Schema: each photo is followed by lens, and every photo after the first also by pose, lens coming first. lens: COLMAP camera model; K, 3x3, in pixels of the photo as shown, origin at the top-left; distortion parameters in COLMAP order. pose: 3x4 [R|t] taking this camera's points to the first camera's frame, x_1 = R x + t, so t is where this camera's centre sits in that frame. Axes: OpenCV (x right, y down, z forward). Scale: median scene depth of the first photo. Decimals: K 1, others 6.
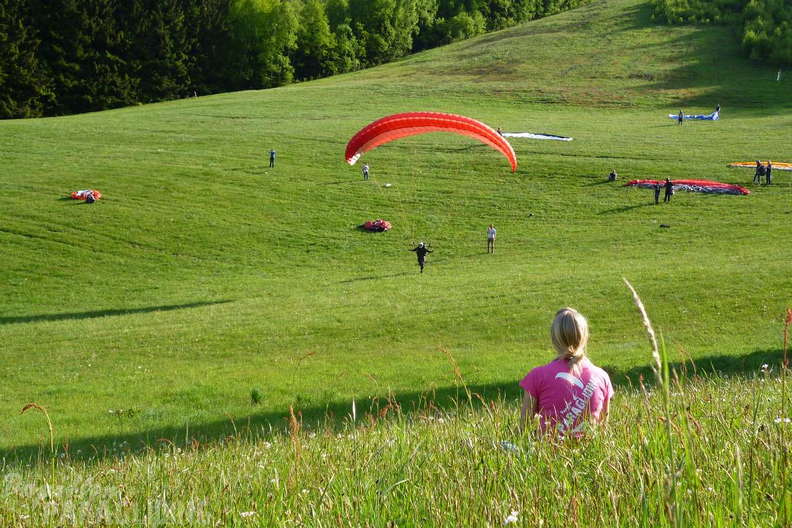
lens RADIAL K [[1109.9, 0, 395.8], [0, 1109.9, 264.9], [0, 0, 1]] dist [-0.018794, 0.000000]
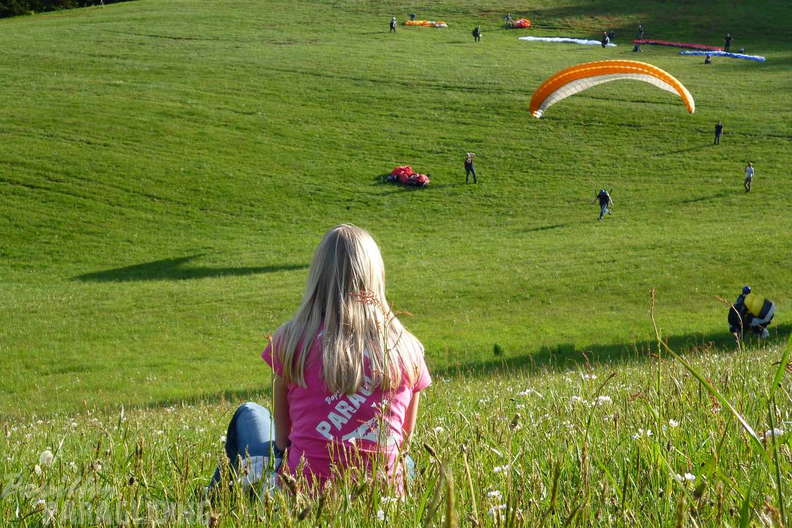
lens RADIAL K [[1494.0, 0, 396.2], [0, 1494.0, 263.7], [0, 0, 1]] dist [-0.018248, 0.000000]
pose [[0.995069, 0.009040, 0.098771, -0.134788], [-0.012372, 0.999373, 0.033172, -0.006633], [-0.098409, -0.034230, 0.994557, -0.179777]]
